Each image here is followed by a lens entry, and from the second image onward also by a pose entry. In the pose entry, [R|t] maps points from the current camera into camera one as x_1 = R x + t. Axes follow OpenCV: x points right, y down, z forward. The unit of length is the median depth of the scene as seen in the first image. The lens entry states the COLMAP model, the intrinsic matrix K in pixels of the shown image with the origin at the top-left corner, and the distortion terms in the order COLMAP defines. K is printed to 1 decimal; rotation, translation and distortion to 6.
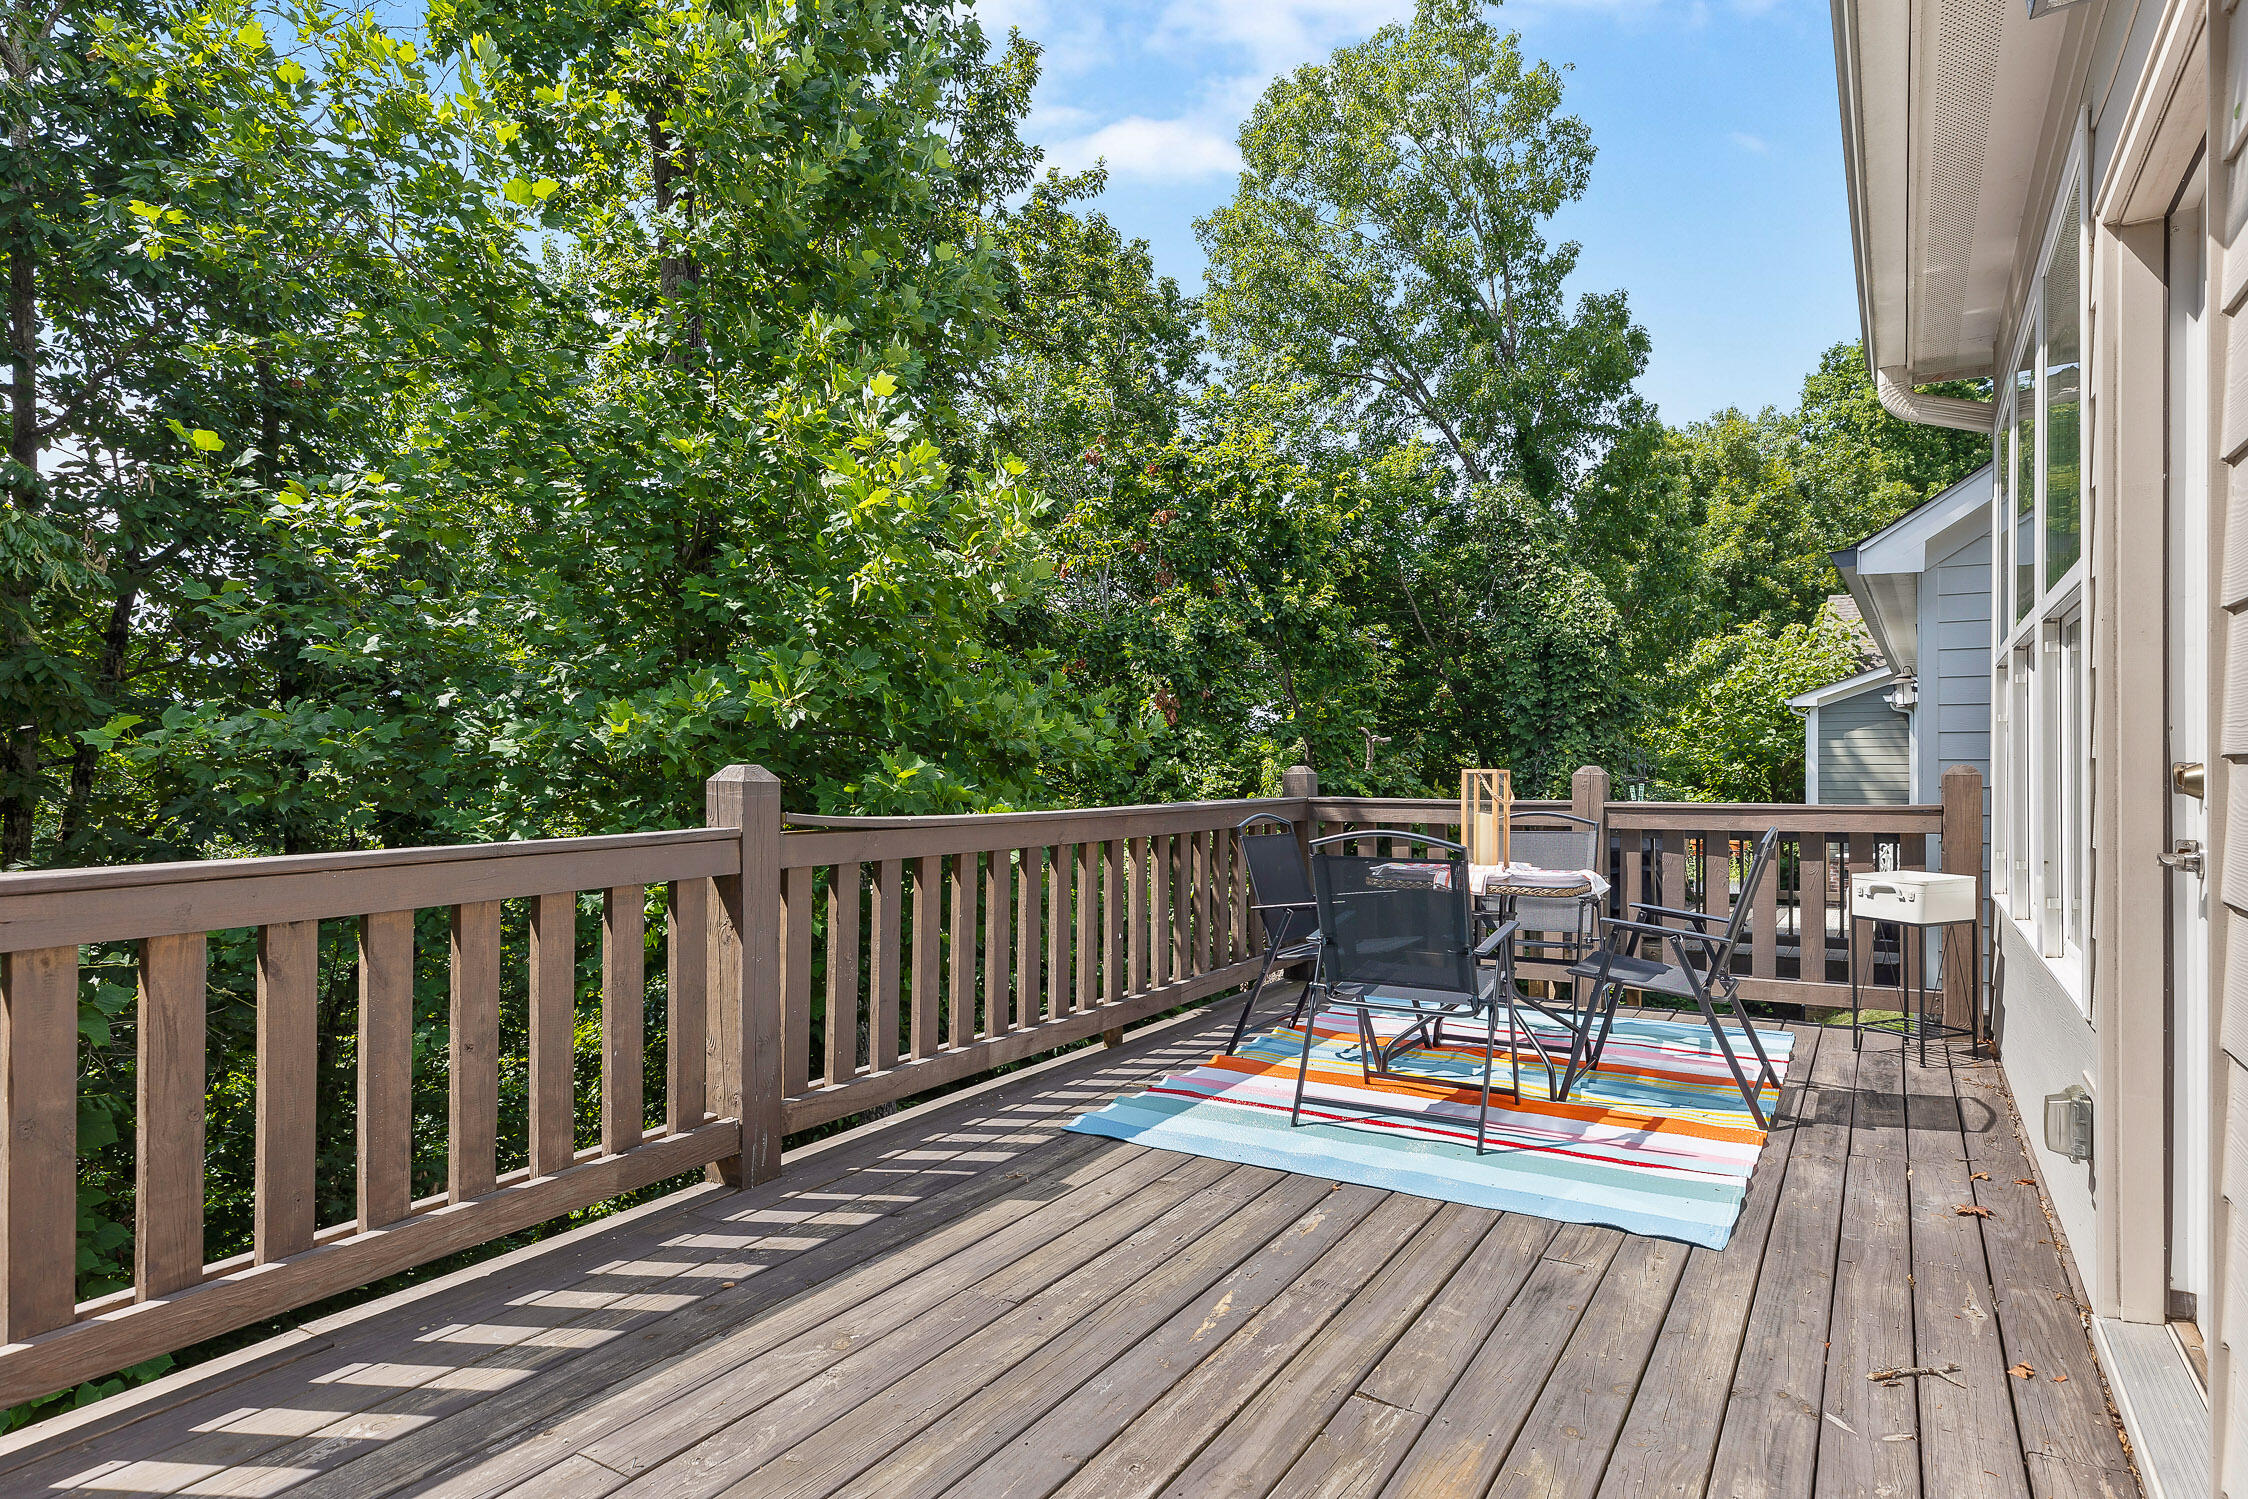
lens RADIAL K [[1269.0, 0, 1118.8], [0, 1269.0, 754.2], [0, 0, 1]] dist [0.009005, 0.002013]
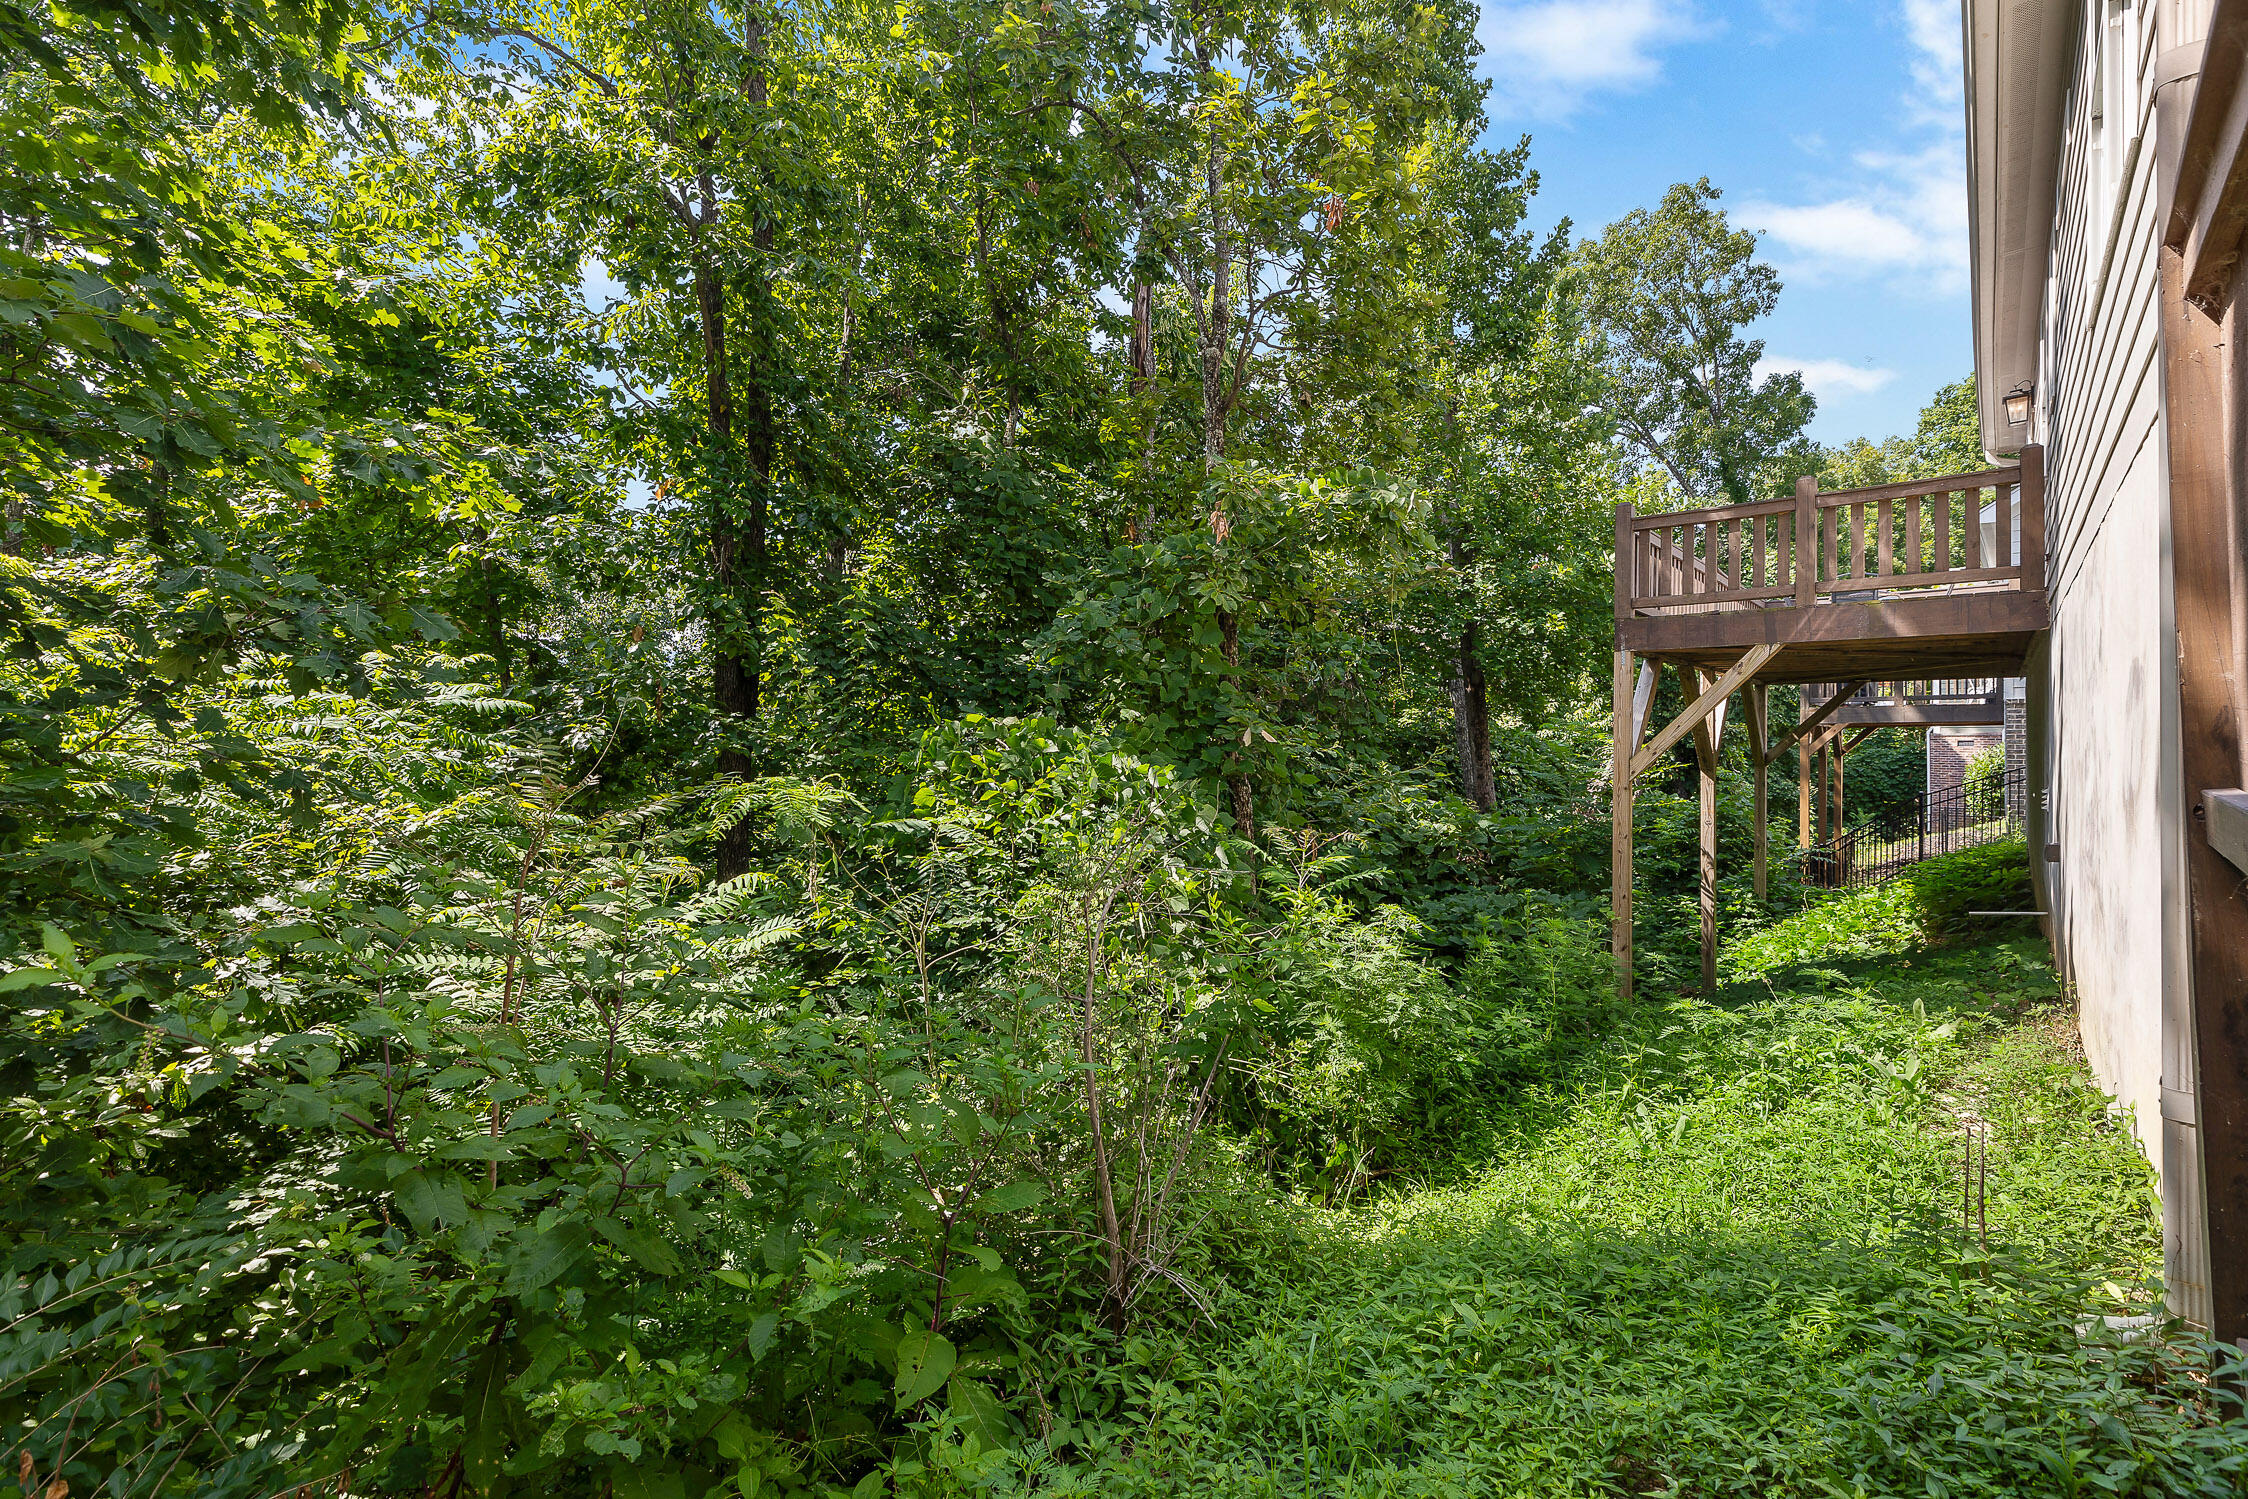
lens RADIAL K [[1028.5, 0, 1130.8], [0, 1028.5, 742.9], [0, 0, 1]] dist [0.005059, 0.000057]
pose [[0.988111, -0.000775, -0.153737, -0.206845], [0.001398, 0.999991, 0.003939, 0.082004], [0.153733, -0.004107, 0.988104, -0.358065]]
